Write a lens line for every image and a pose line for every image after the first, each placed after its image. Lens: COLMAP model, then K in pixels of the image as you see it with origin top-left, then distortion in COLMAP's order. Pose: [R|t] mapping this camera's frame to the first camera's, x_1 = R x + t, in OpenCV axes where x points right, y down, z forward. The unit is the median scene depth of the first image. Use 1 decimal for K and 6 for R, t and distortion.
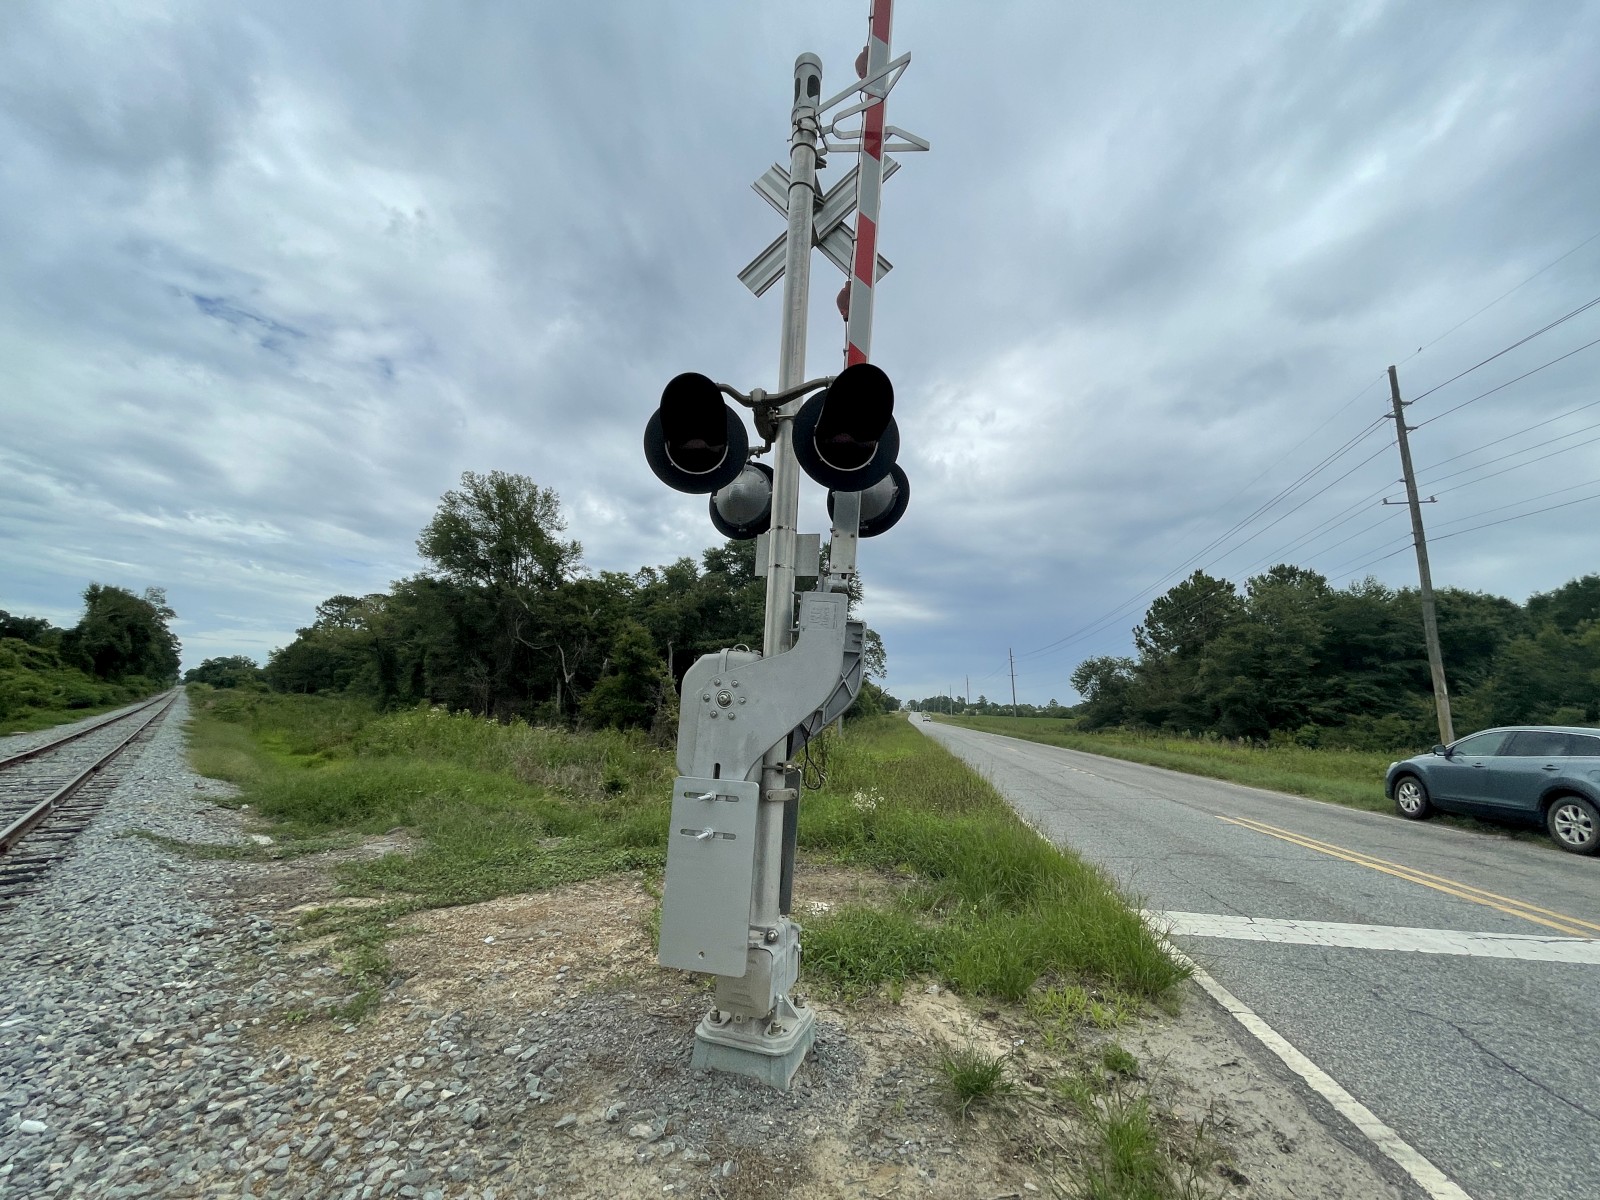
lens RADIAL K [[642.7, 0, 800.9], [0, 642.7, 601.8], [0, 0, 1]] dist [-0.008078, 0.001121]
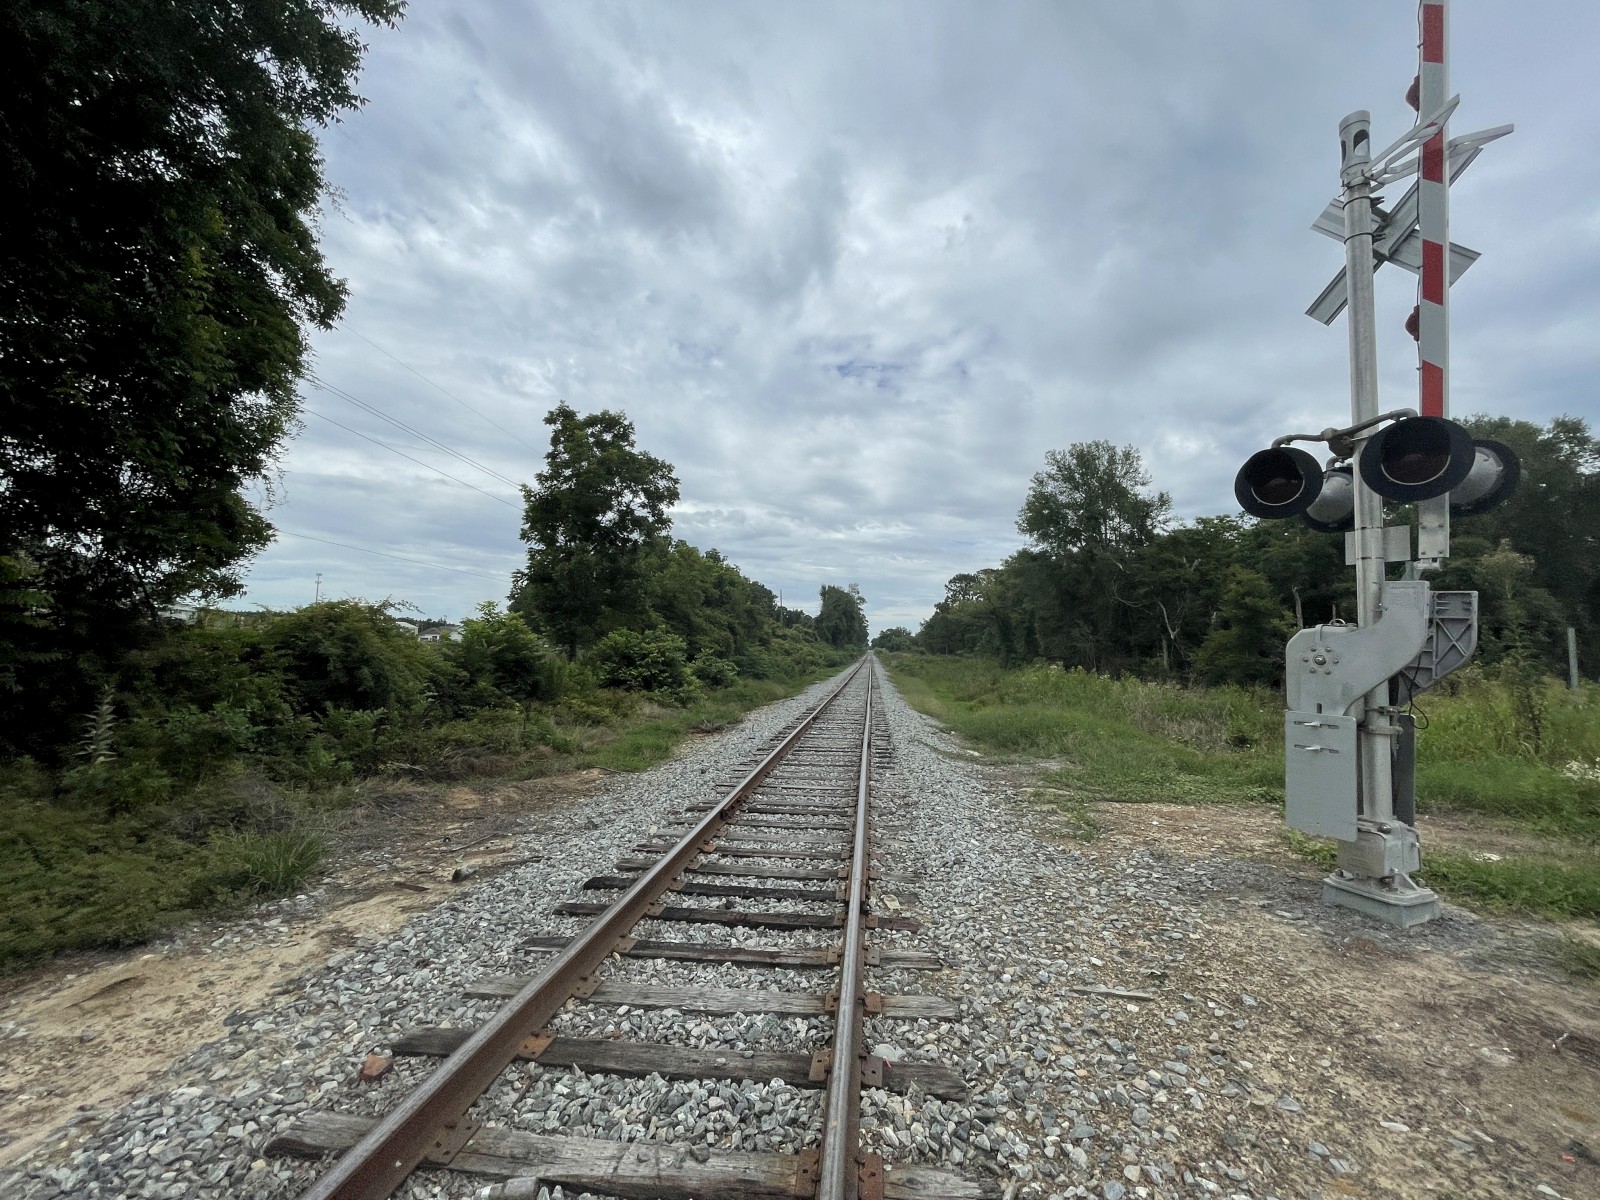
lens RADIAL K [[642.7, 0, 801.8], [0, 642.7, 599.0], [0, 0, 1]] dist [-0.008078, 0.001121]
pose [[0.647211, -0.083308, -0.757746, 0.034615], [0.130492, 0.991446, 0.002456, -0.021741], [0.751060, -0.100469, 0.652545, -0.123149]]
